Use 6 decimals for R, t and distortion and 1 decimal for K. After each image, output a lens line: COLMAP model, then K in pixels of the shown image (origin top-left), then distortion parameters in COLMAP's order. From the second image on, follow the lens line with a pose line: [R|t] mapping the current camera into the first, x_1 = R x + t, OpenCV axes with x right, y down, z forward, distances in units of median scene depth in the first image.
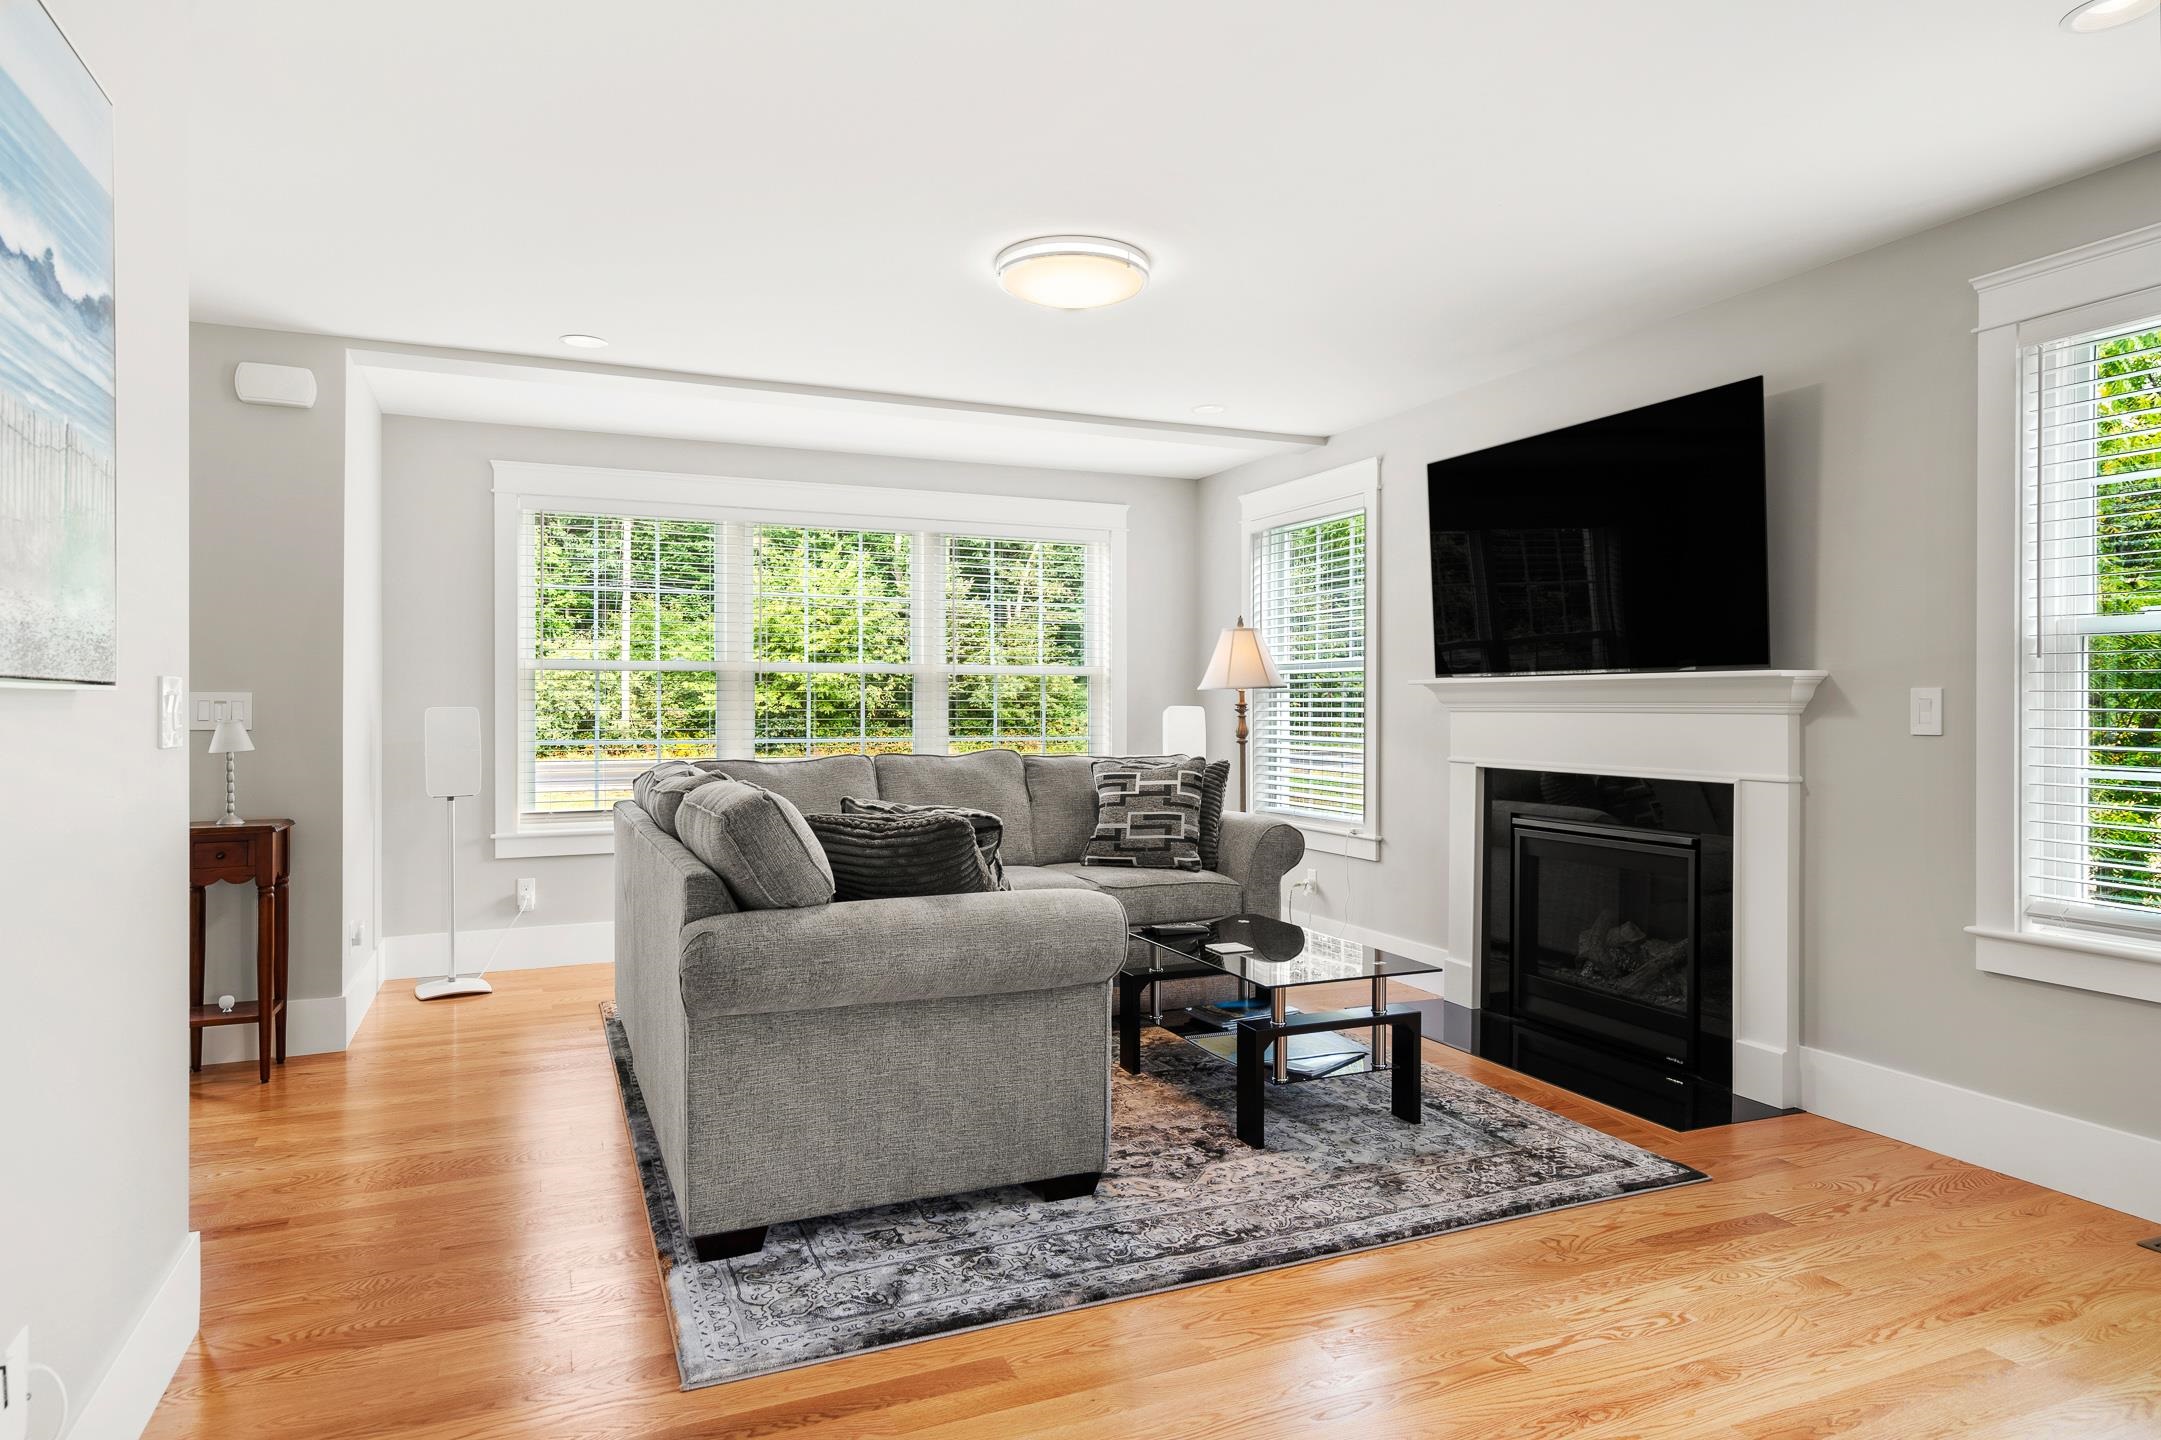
lens RADIAL K [[1189.3, 0, 1085.6], [0, 1189.3, 716.9], [0, 0, 1]] dist [0.004857, 0.004788]
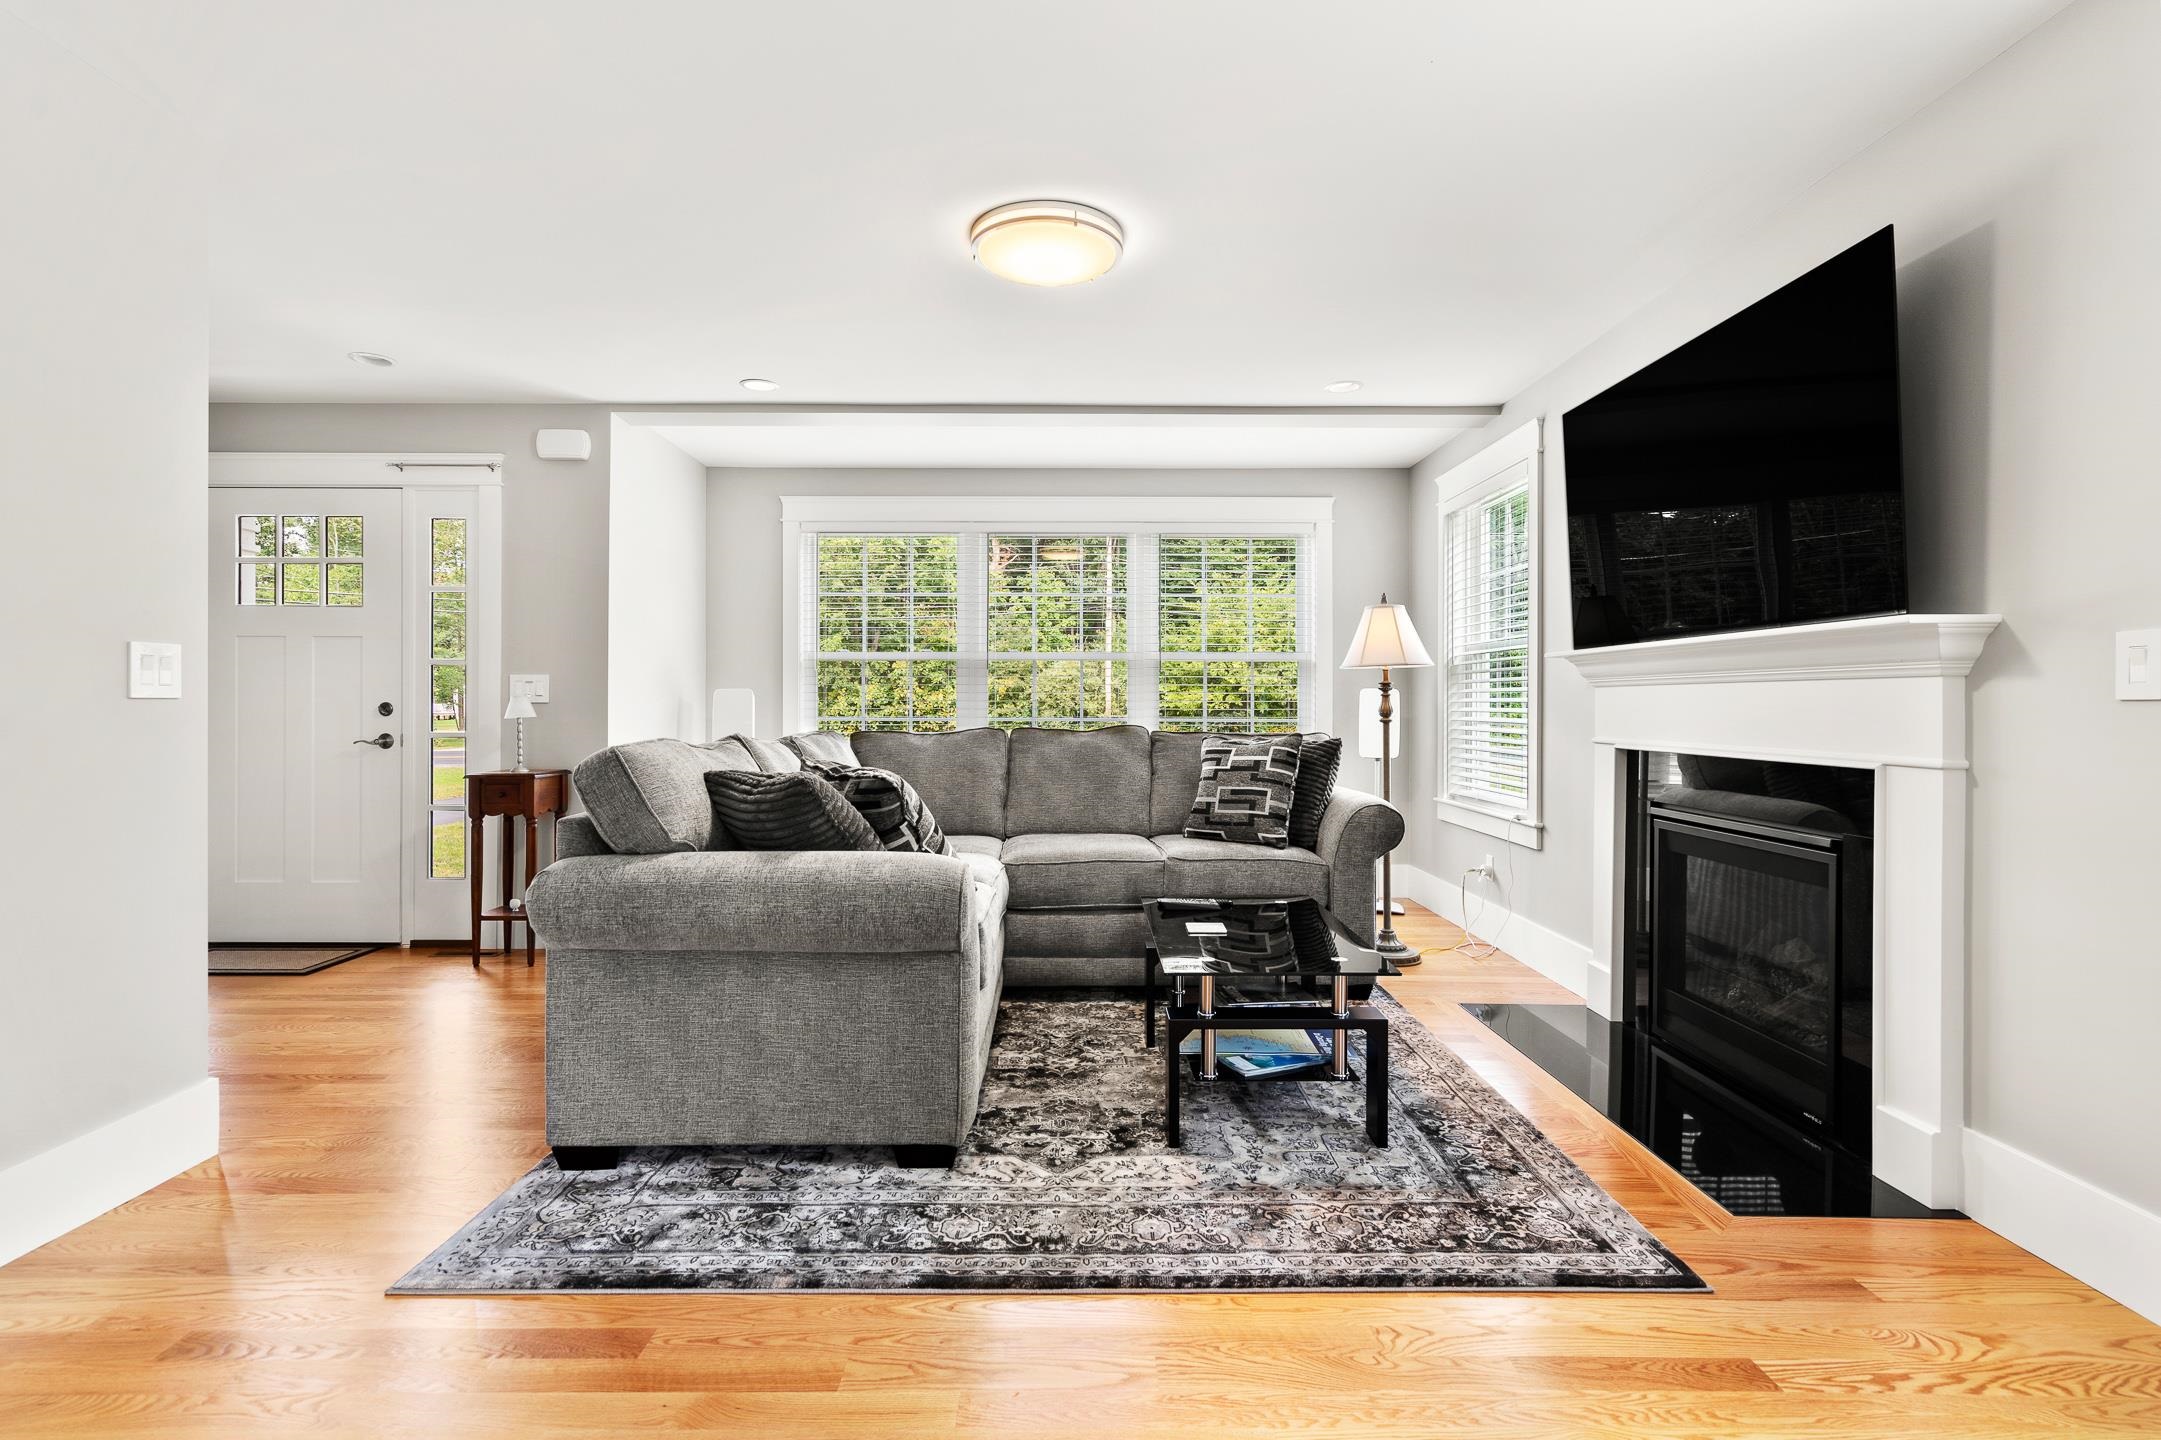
lens RADIAL K [[990.5, 0, 1082.2], [0, 990.5, 707.7], [0, 0, 1]] dist [-0.002910, 0.003710]
pose [[0.926340, 0.001875, -0.376683, 0.344952], [-0.003453, 0.999988, -0.003515, 0.022810], [0.376672, 0.004556, 0.926336, 0.242550]]
